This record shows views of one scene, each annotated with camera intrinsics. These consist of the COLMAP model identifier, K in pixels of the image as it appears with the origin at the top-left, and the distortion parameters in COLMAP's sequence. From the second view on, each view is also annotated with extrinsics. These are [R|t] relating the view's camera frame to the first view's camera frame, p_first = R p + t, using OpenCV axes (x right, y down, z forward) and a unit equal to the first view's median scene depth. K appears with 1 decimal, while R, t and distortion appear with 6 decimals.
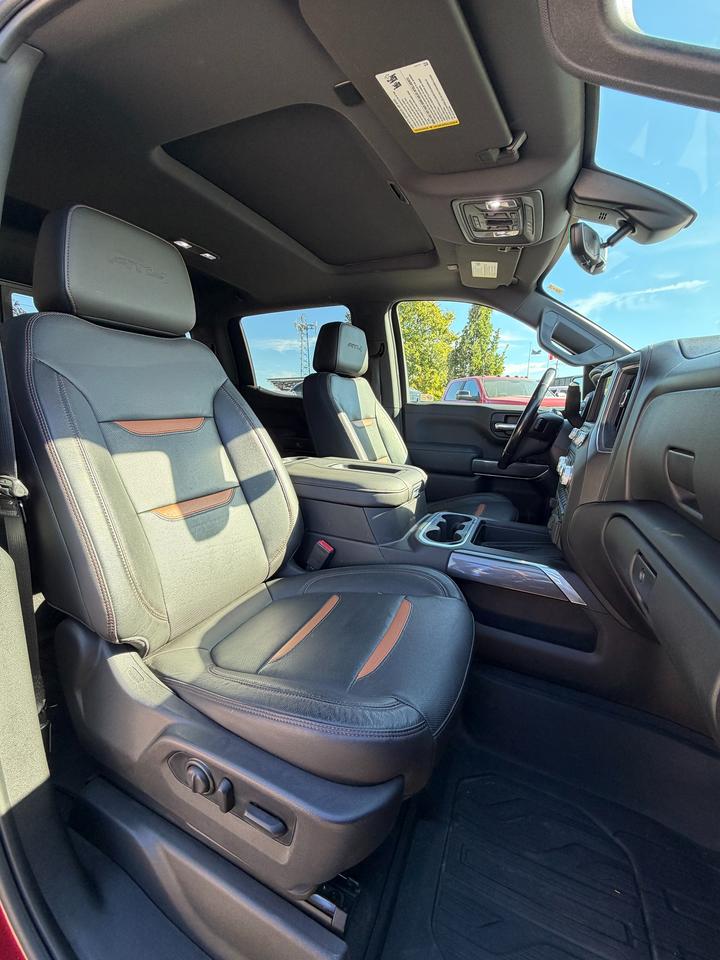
lens RADIAL K [[385.1, 0, 355.0], [0, 385.1, 474.8], [0, 0, 1]] dist [-0.002186, -0.000131]
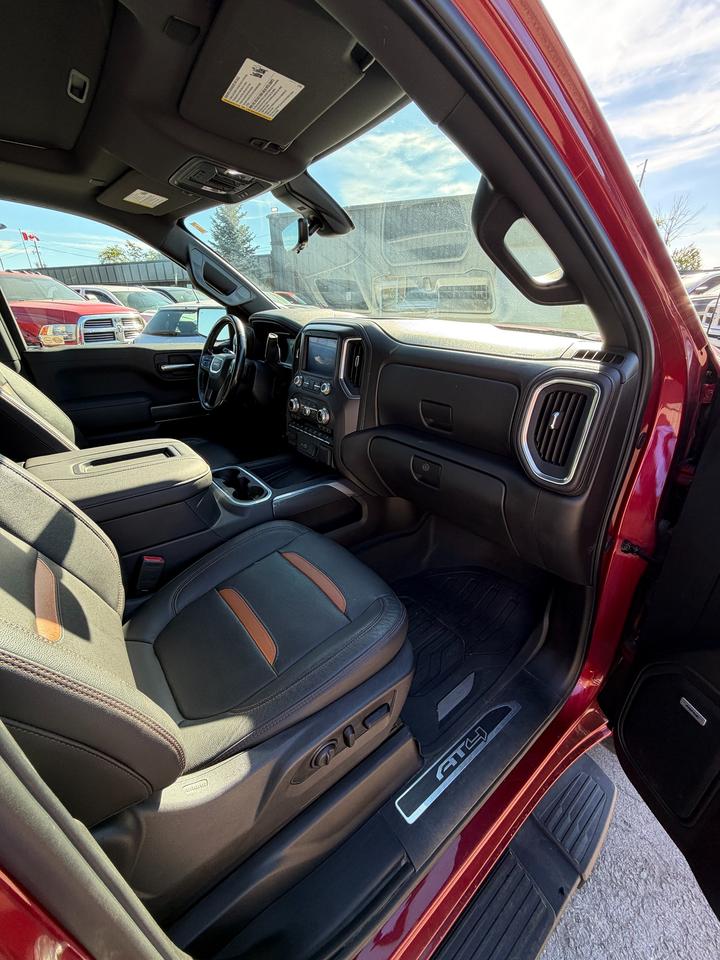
lens RADIAL K [[391.5, 0, 364.6], [0, 391.5, 477.6], [0, 0, 1]] dist [-0.003713, -0.000145]
pose [[0.437989, -0.379031, 0.815169, -0.536610], [0.163379, 0.925231, 0.342424, -0.219404], [-0.884009, -0.016796, 0.467167, 0.172741]]
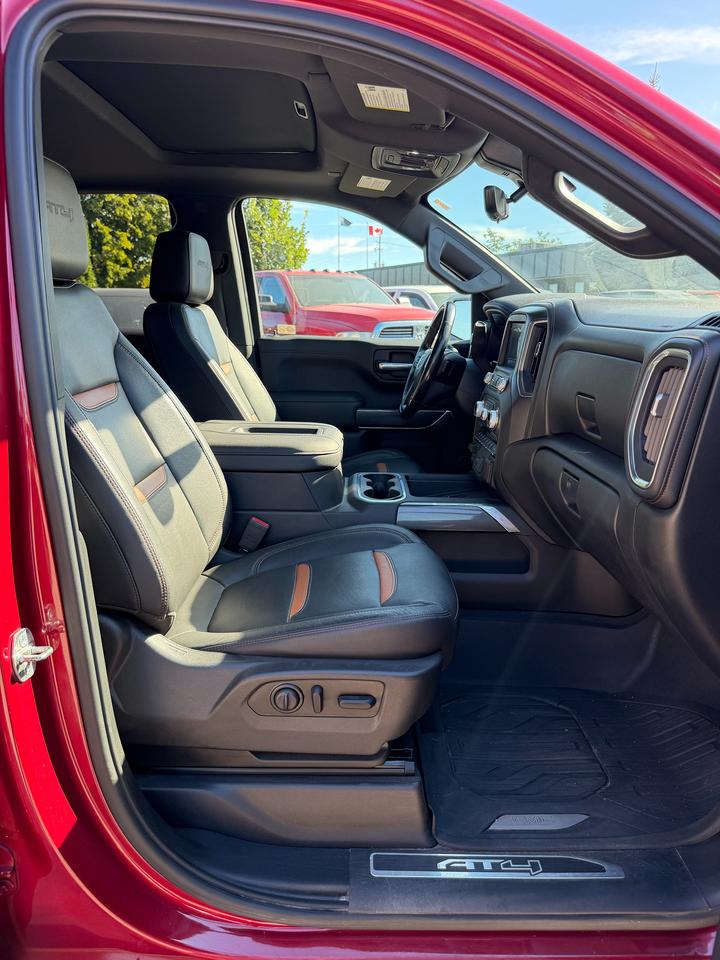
lens RADIAL K [[692.1, 0, 347.5], [0, 692.1, 483.4], [0, 0, 1]] dist [0.131905, -0.282376]
pose [[0.908109, -0.115966, 0.402356, -0.537000], [0.090191, 0.992502, 0.082498, -0.015250], [-0.408906, -0.038628, 0.911759, -0.530531]]
